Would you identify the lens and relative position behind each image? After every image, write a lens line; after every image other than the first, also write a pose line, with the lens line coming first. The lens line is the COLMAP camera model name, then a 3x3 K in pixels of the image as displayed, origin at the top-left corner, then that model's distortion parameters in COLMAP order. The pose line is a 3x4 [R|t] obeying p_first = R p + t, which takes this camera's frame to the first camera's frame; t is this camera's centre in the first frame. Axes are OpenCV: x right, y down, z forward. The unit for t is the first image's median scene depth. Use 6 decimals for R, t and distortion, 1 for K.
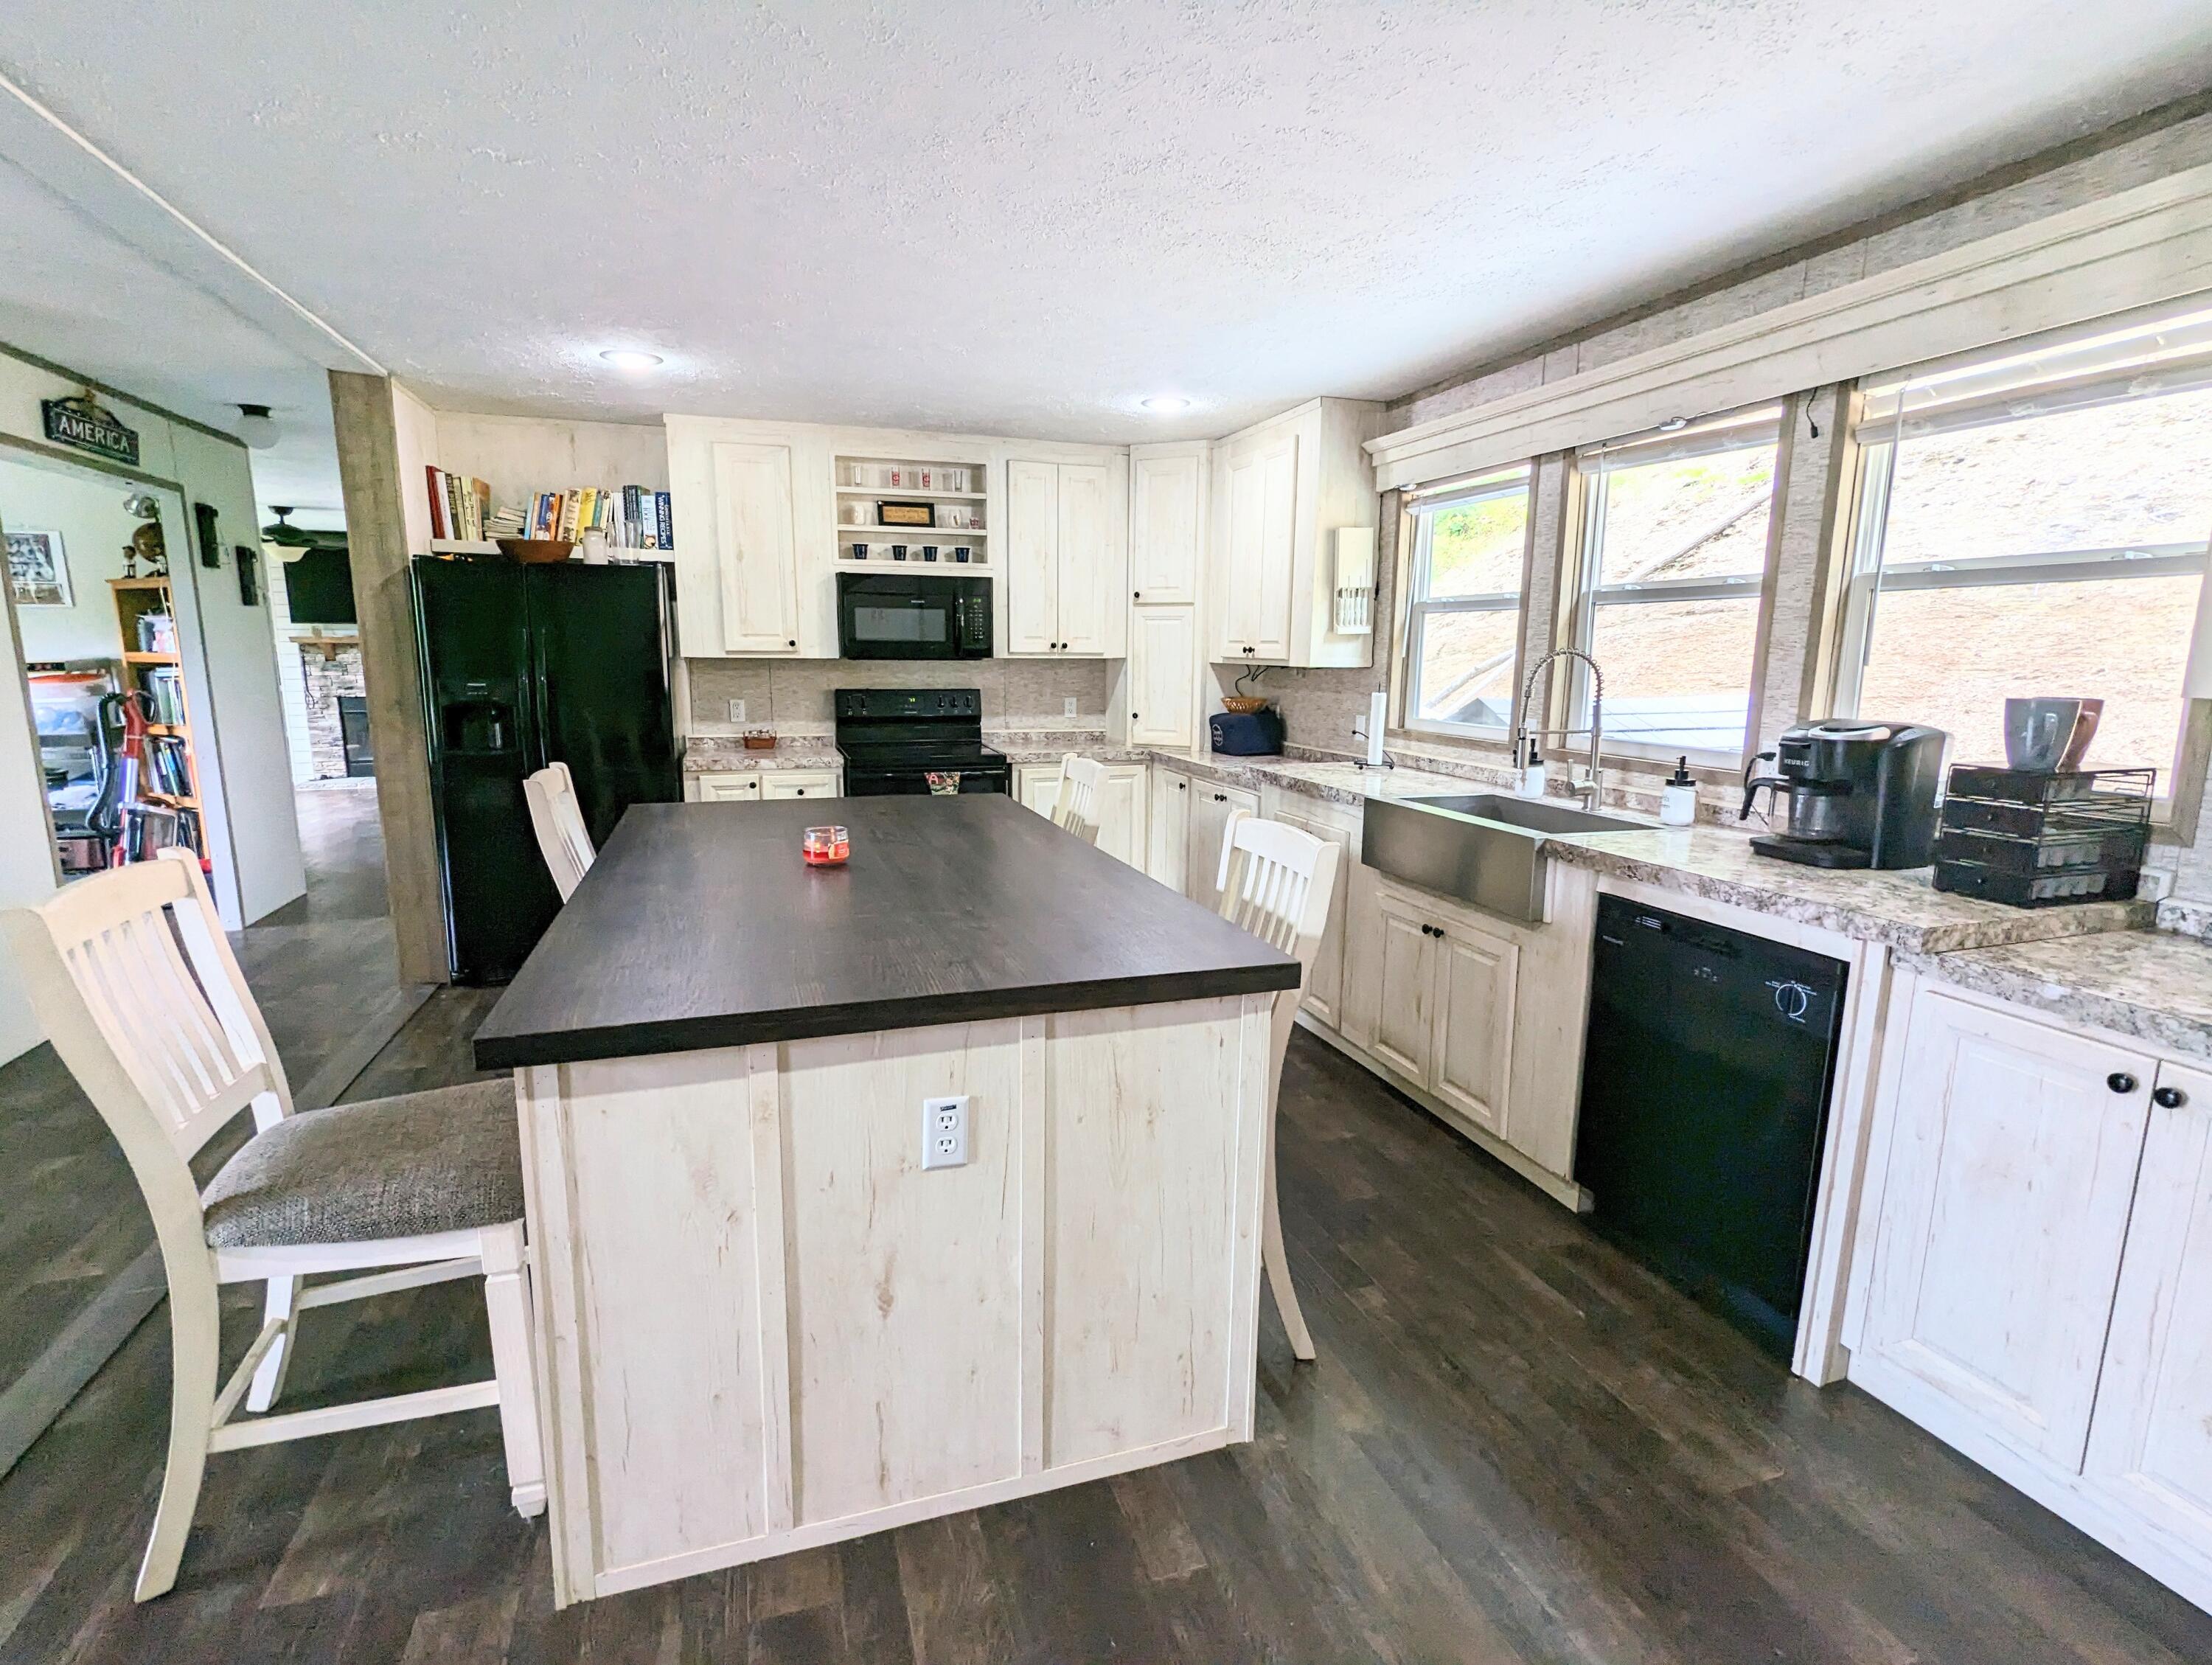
lens RADIAL K [[1045.8, 0, 1096.4], [0, 1045.8, 830.0], [0, 0, 1]] dist [-0.001310, 0.001973]
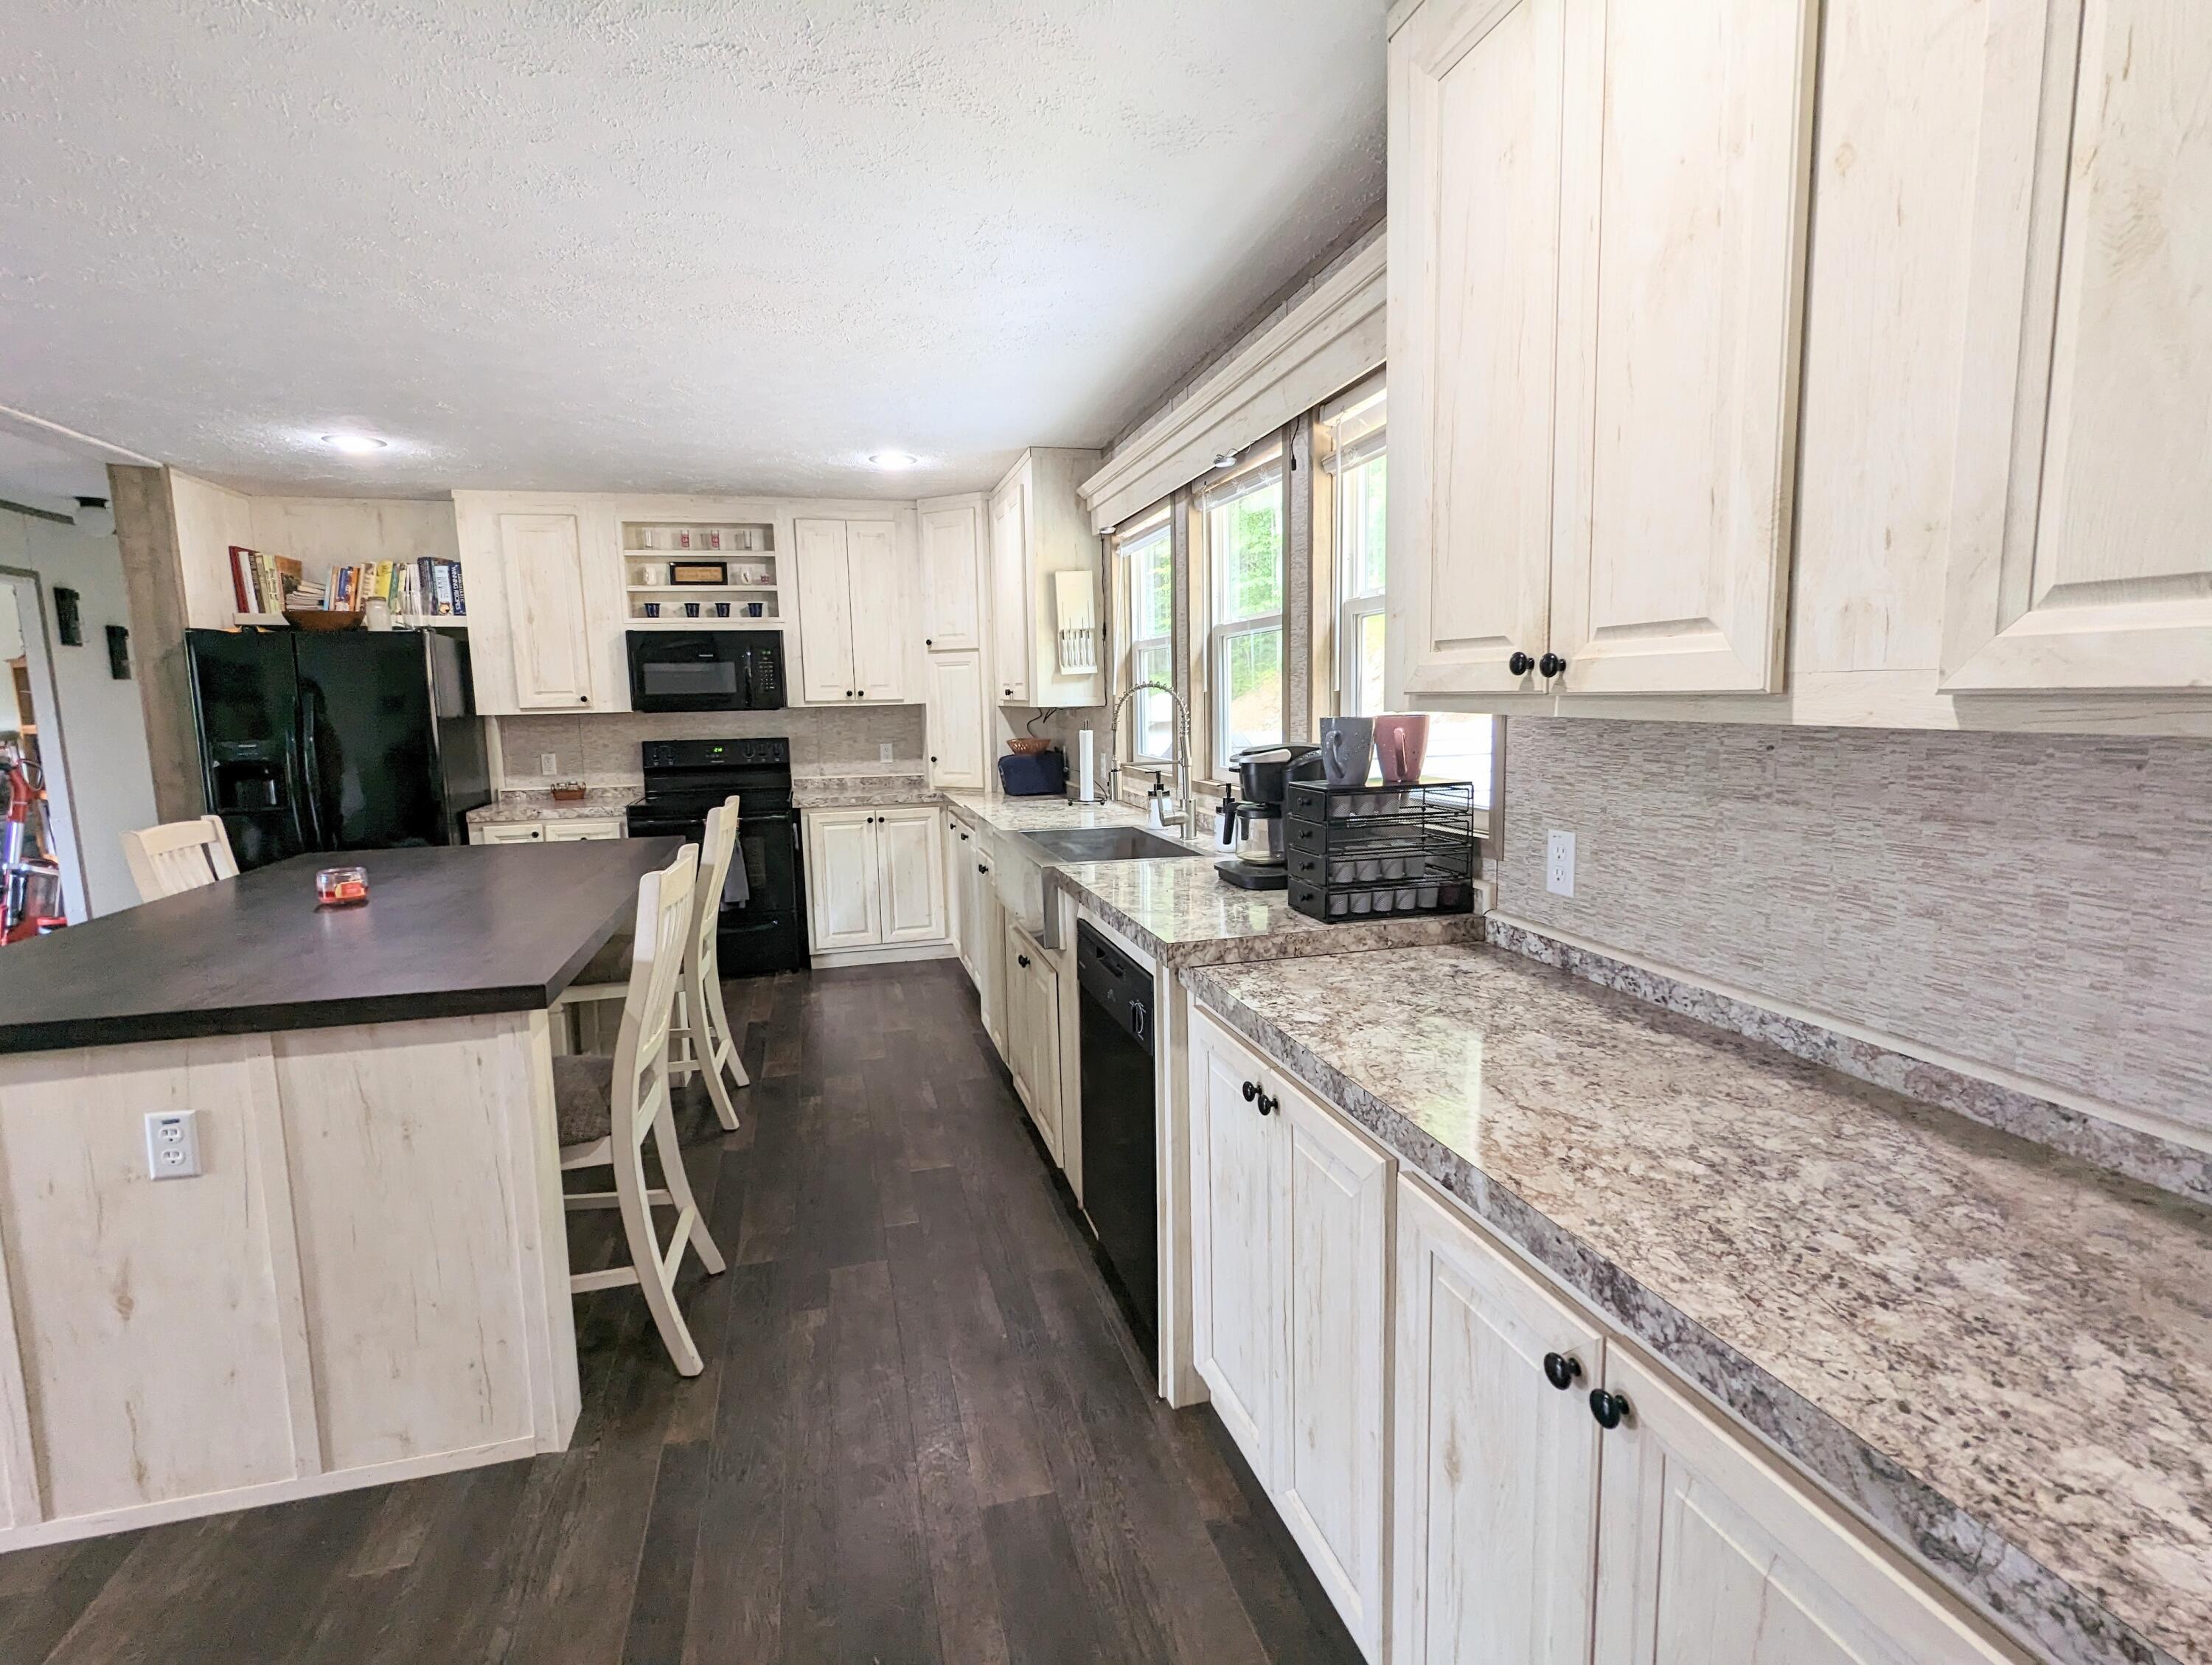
lens RADIAL K [[1048.7, 0, 1095.3], [0, 1048.7, 826.8], [0, 0, 1]] dist [-0.000692, 0.000368]
pose [[0.997621, -0.021809, -0.065403, 0.297188], [0.018635, 0.998637, -0.048761, 0.010933], [0.066378, 0.047426, 0.996667, -0.010095]]
